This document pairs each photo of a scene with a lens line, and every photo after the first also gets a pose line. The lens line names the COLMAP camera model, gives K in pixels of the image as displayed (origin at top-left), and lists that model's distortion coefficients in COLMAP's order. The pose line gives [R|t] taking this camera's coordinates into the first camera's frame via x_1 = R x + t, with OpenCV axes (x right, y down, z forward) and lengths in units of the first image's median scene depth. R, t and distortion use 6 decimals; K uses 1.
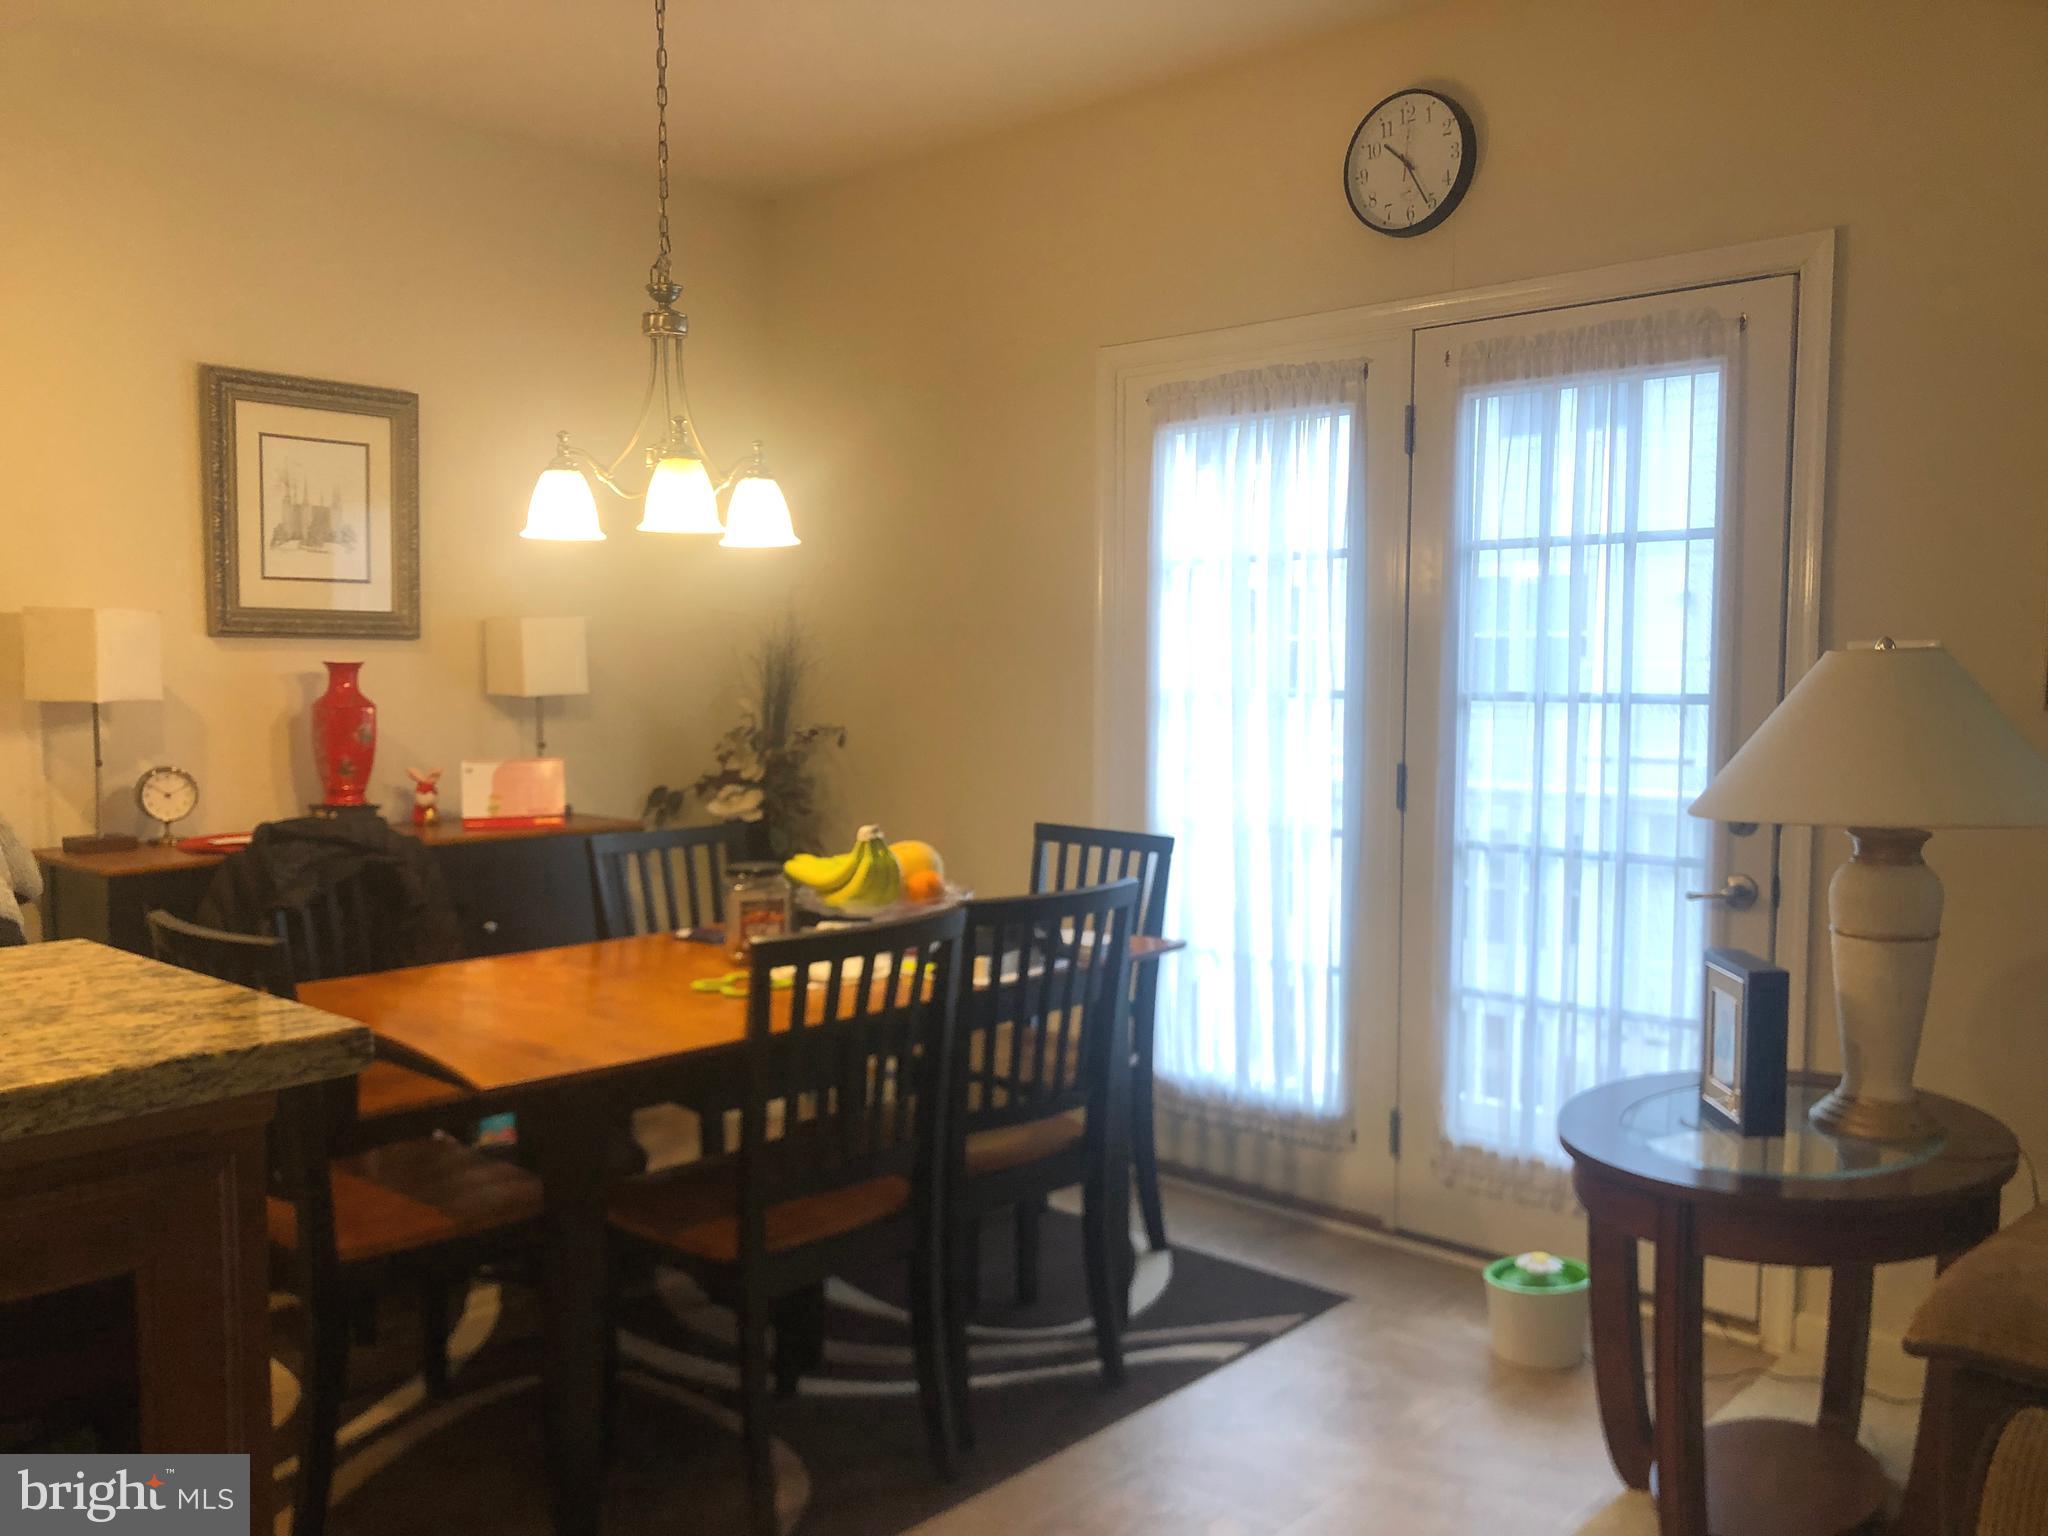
lens RADIAL K [[1725.6, 0, 1026.5], [0, 1725.6, 755.2], [0, 0, 1]] dist [-0.035587, 0.001464]
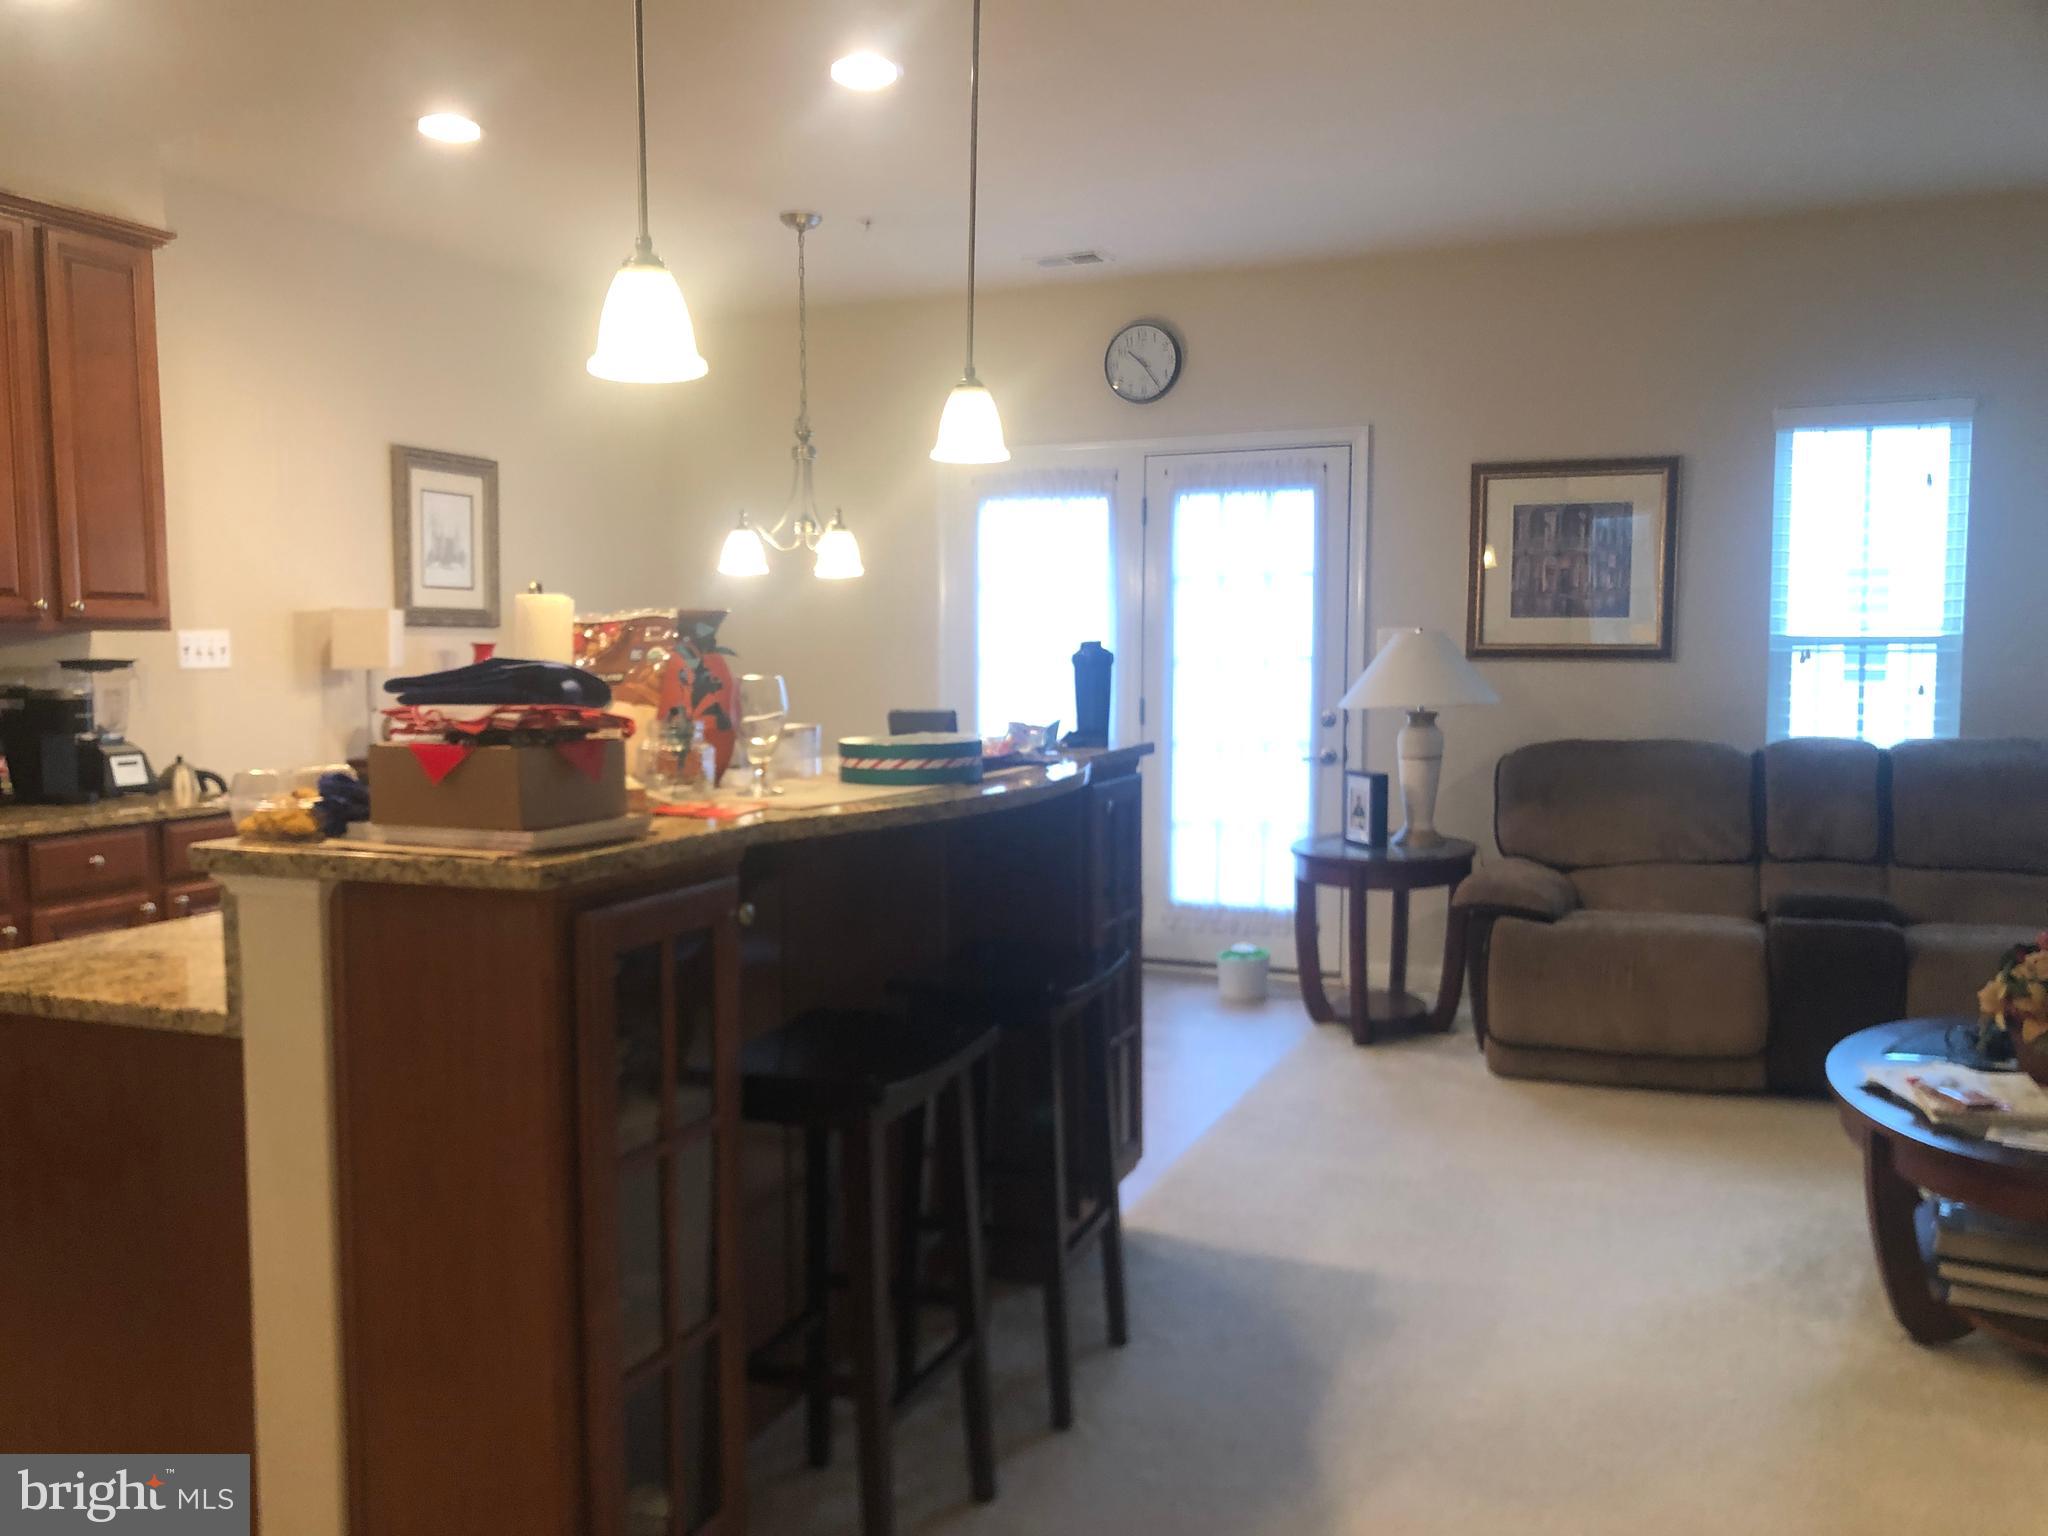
lens RADIAL K [[1660.1, 0, 1022.8], [0, 1660.1, 771.7], [0, 0, 1]] dist [0.003076, 0.001078]
pose [[0.941350, -0.028846, 0.336195, -0.492110], [0.021757, 0.999455, 0.024833, 0.037707], [-0.336728, -0.016062, 0.941465, -0.600953]]
